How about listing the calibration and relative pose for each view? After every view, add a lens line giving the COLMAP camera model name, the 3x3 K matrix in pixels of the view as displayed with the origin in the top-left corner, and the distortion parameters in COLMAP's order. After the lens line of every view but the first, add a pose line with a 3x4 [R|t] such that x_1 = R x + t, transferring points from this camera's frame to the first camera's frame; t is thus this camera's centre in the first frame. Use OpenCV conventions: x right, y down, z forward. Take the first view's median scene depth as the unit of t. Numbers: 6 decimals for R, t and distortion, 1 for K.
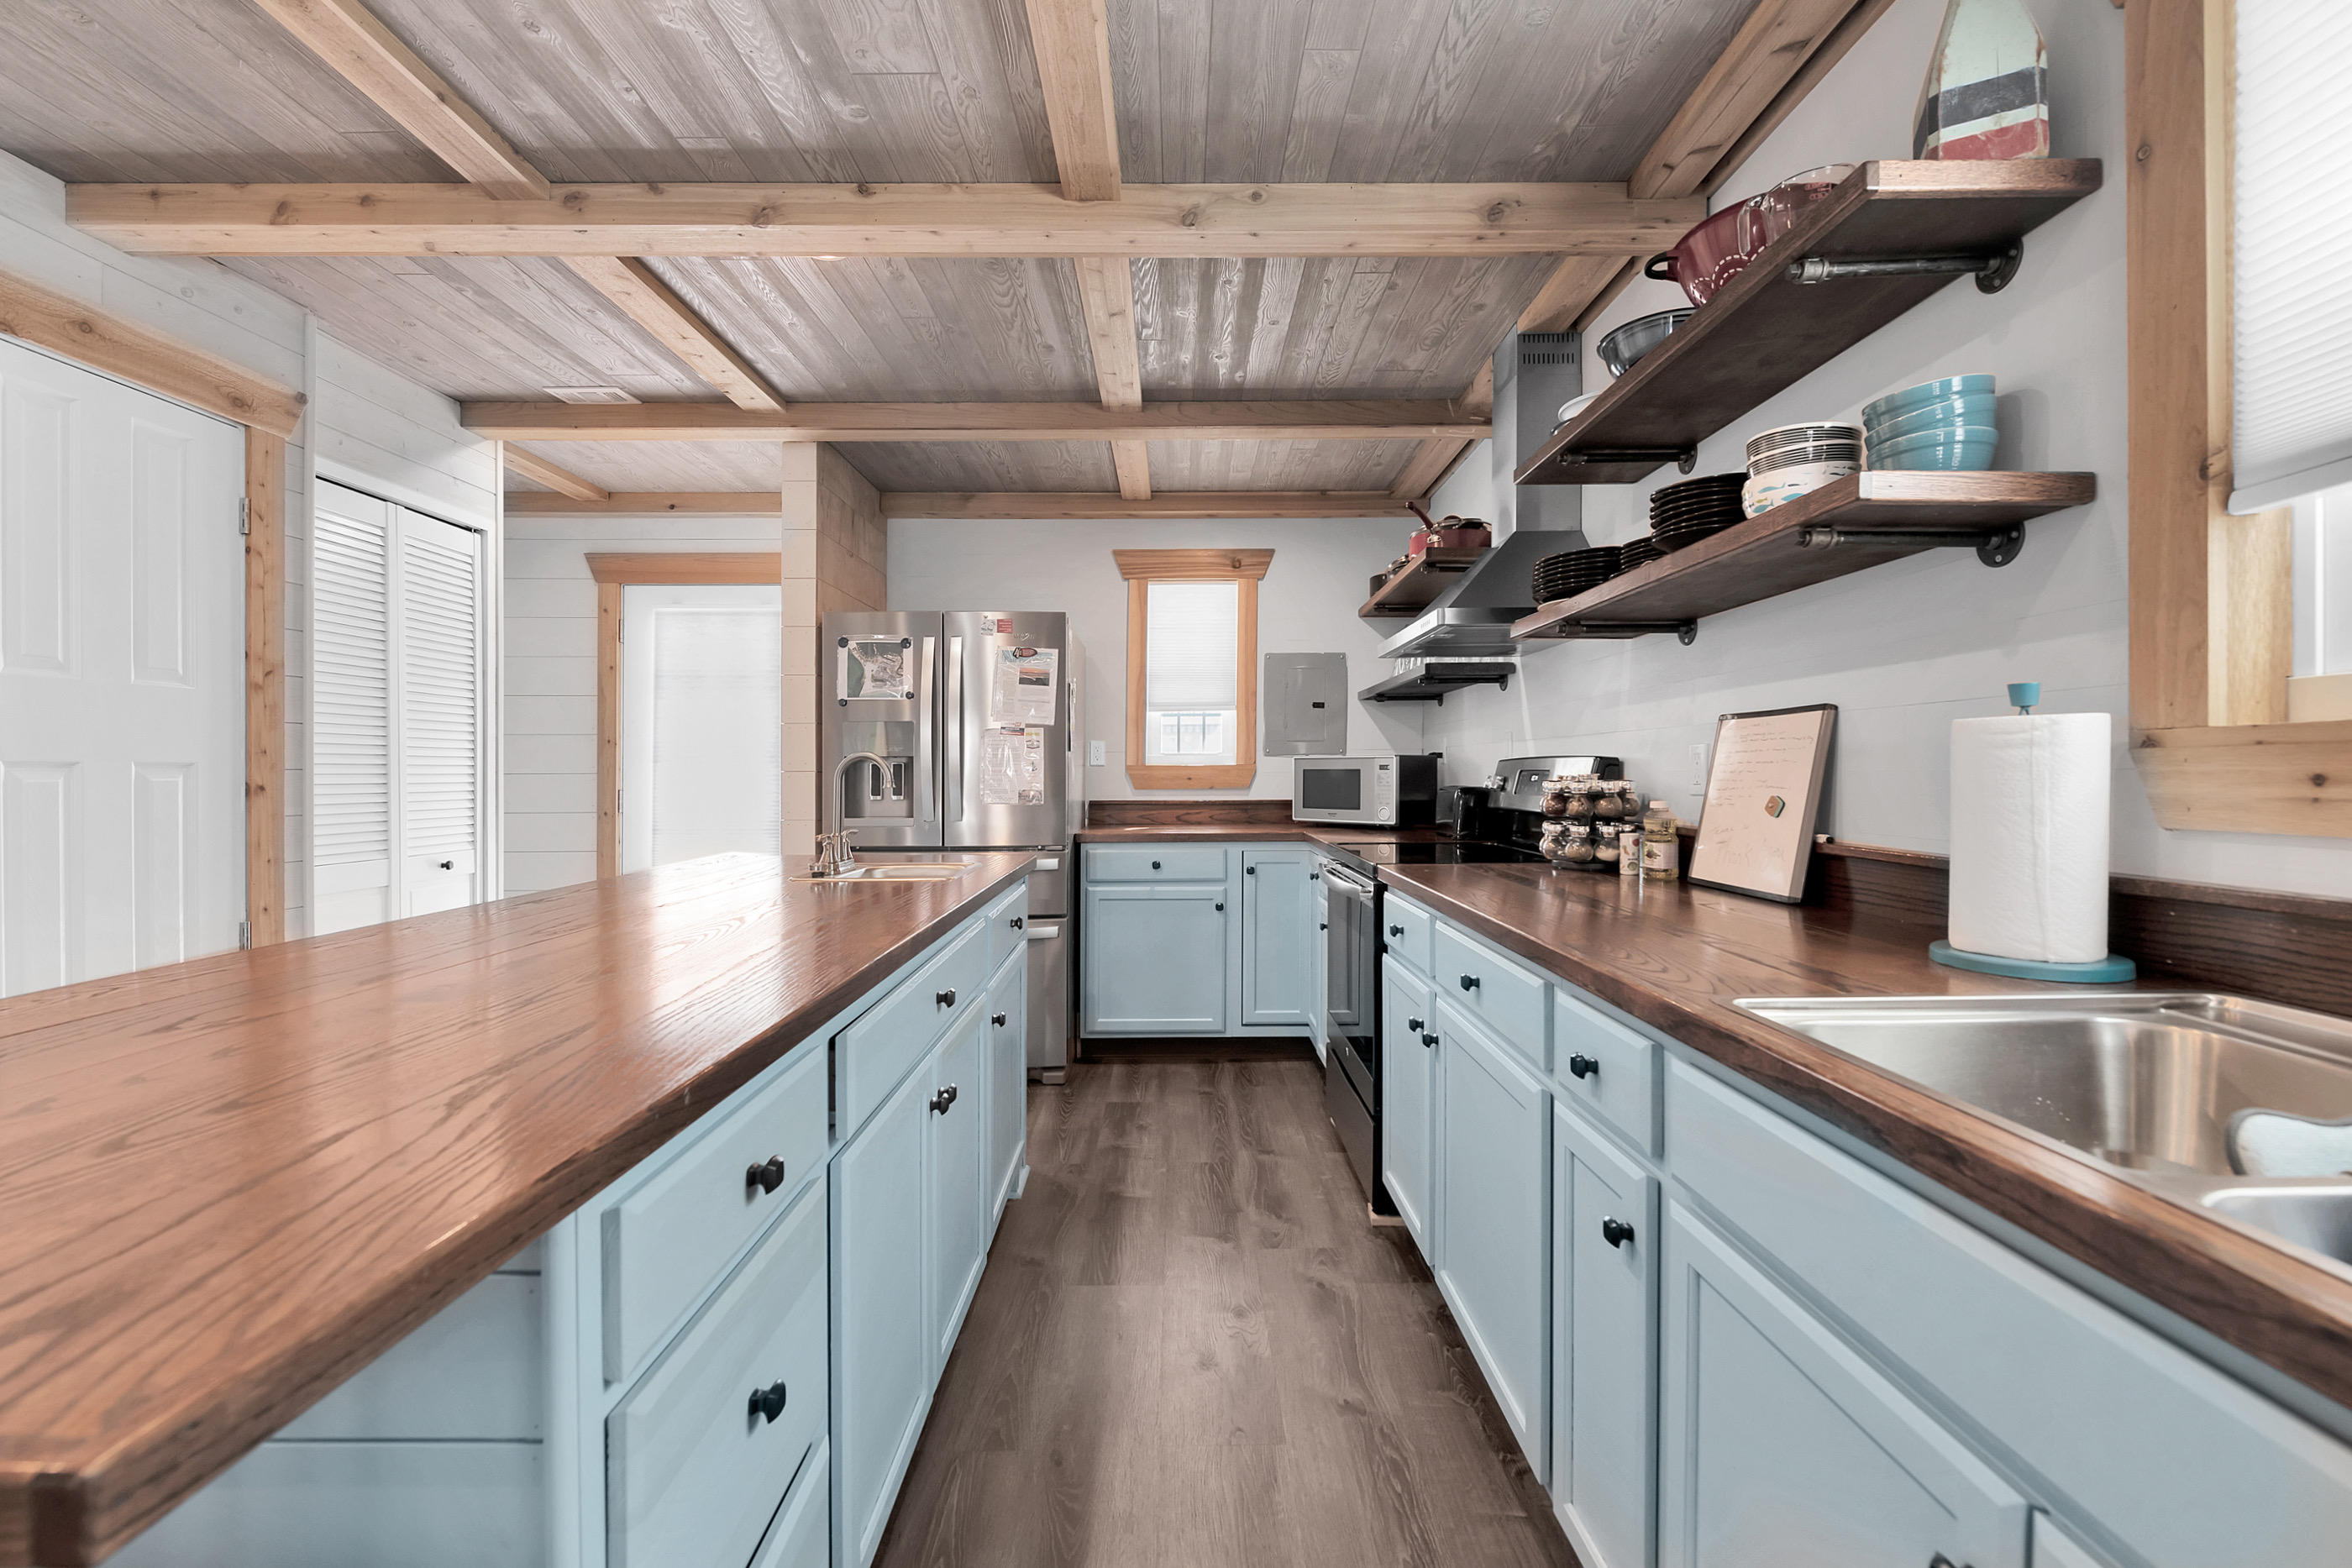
lens RADIAL K [[977.1, 0, 1168.3], [0, 977.1, 772.8], [0, 0, 1]] dist [0.001606, -0.004529]
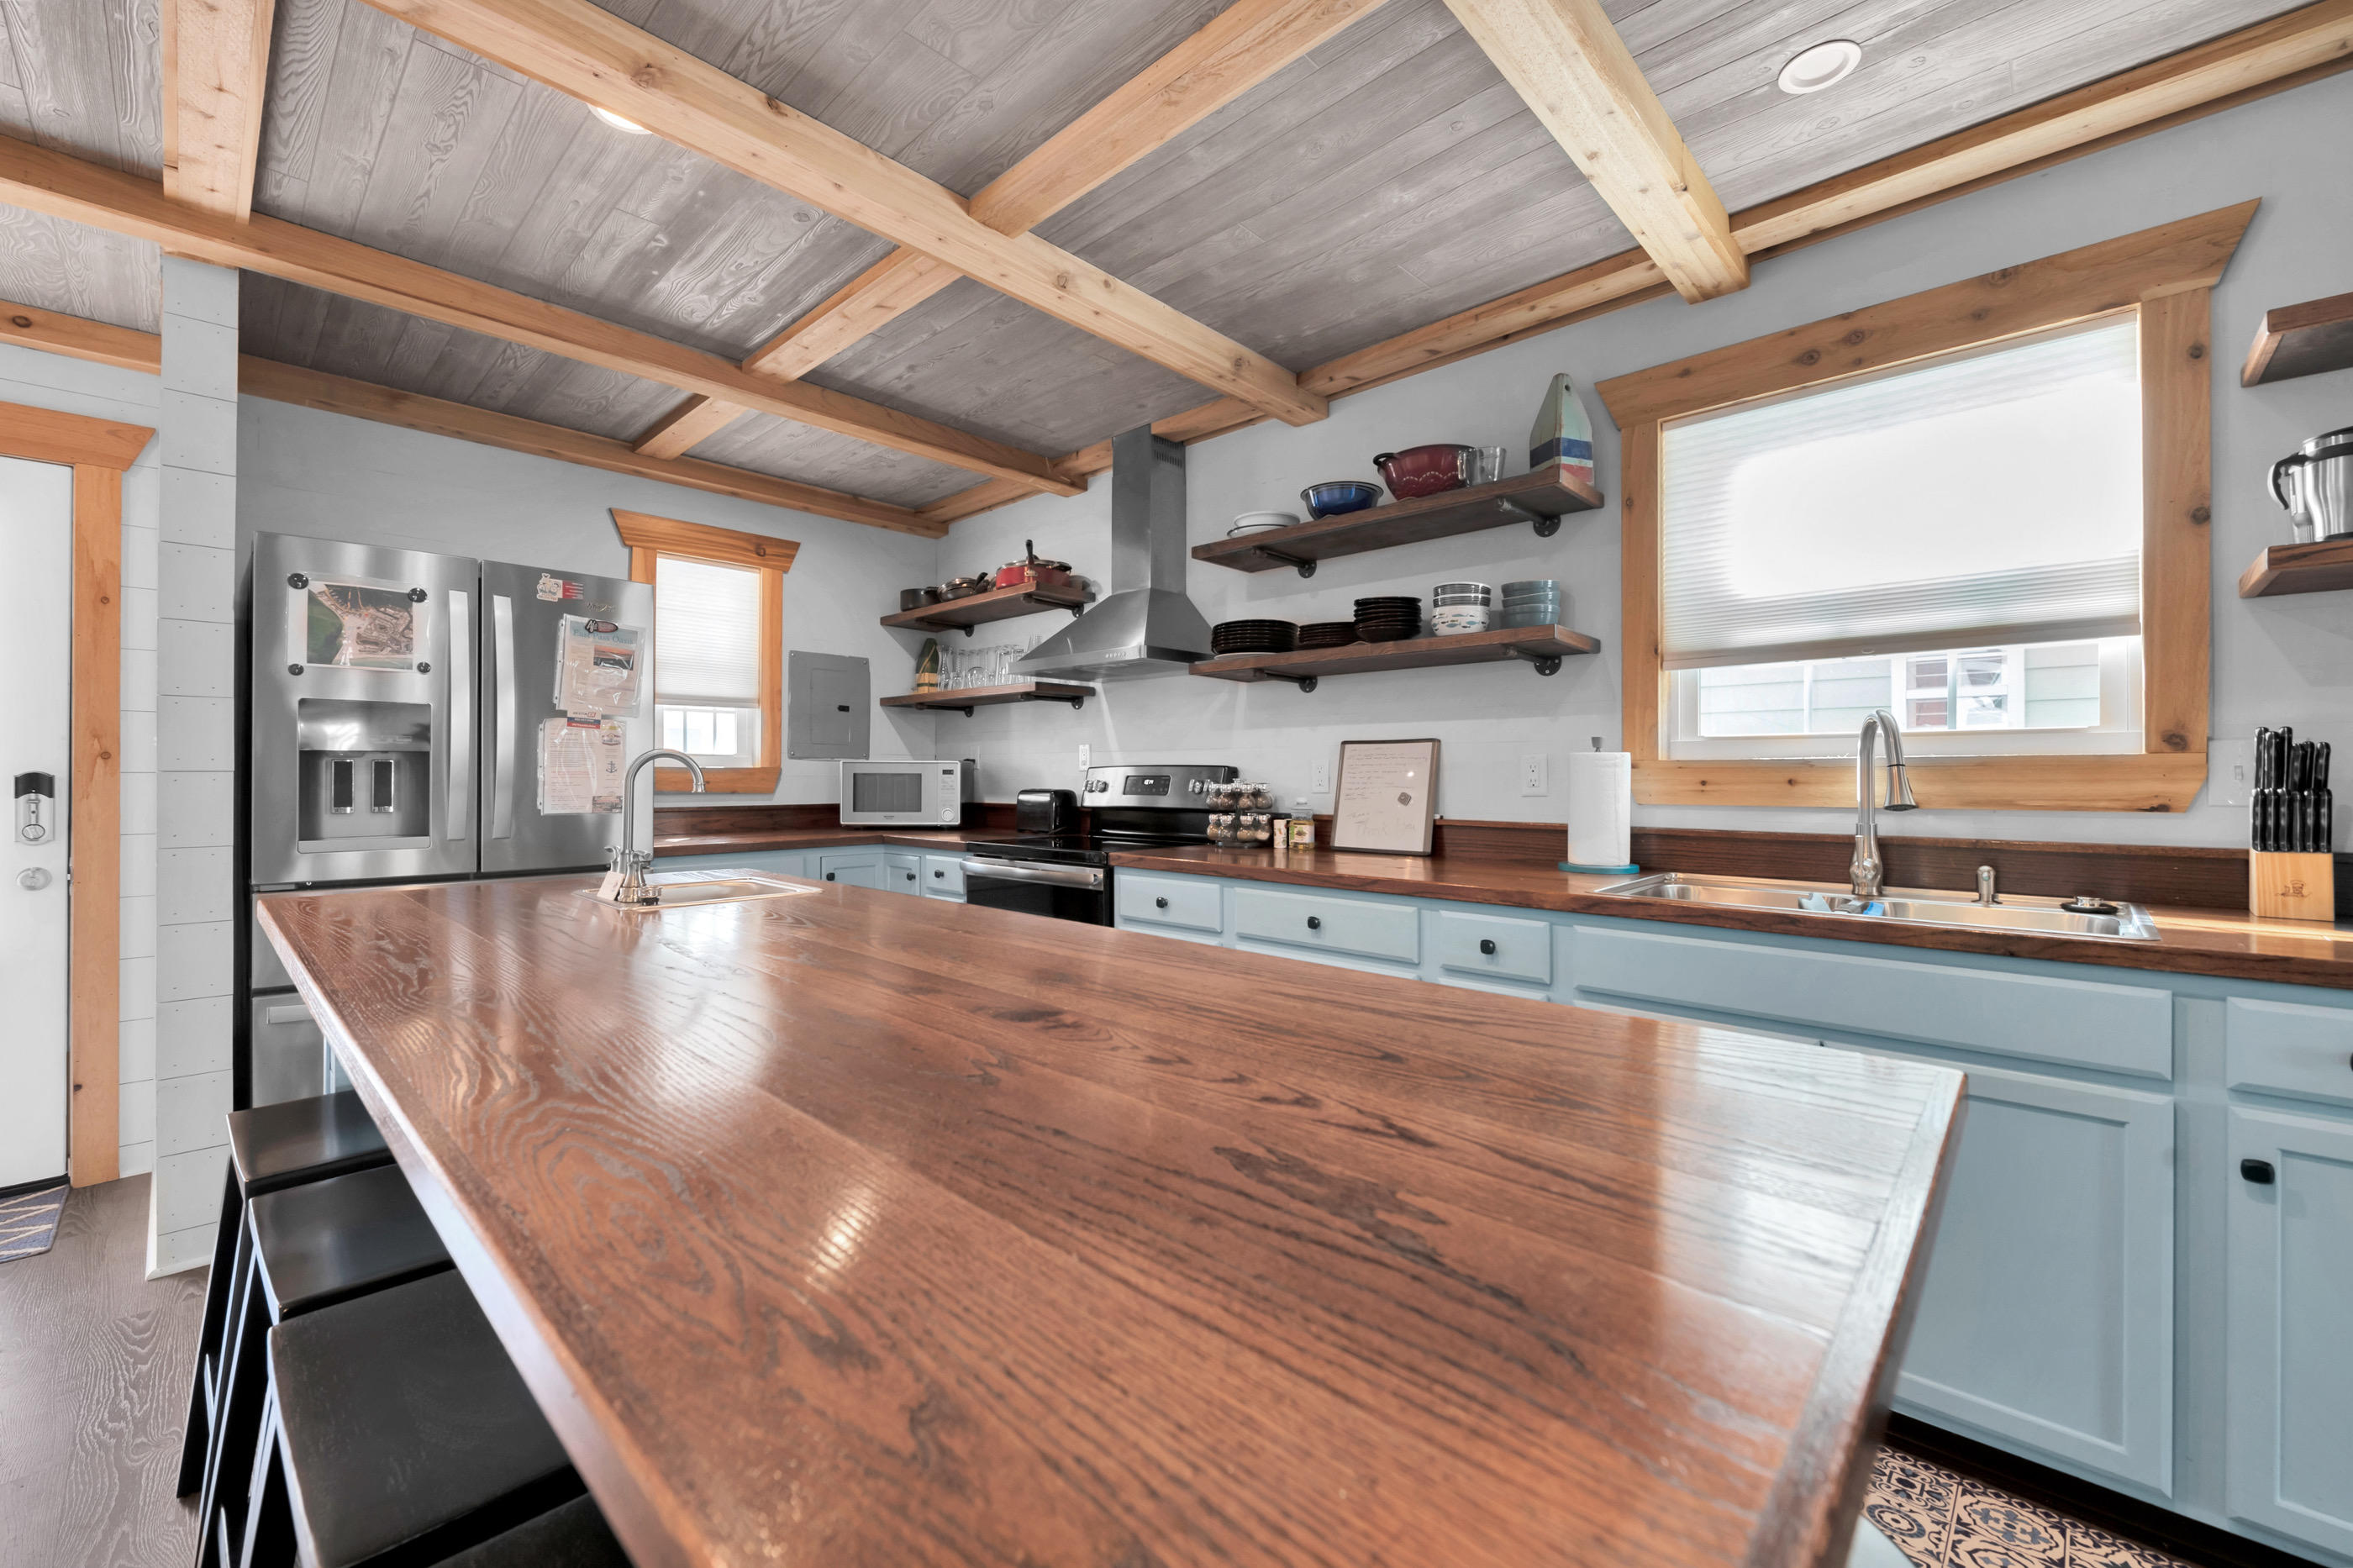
lens RADIAL K [[948.1, 0, 1243.1], [0, 948.1, 779.5], [0, 0, 1]] dist [-0.002337, -0.000369]
pose [[0.655805, 0.002140, 0.754928, -0.412122], [-0.004364, 0.999990, 0.000957, 0.000726], [-0.754918, -0.003922, 0.655807, 0.079764]]
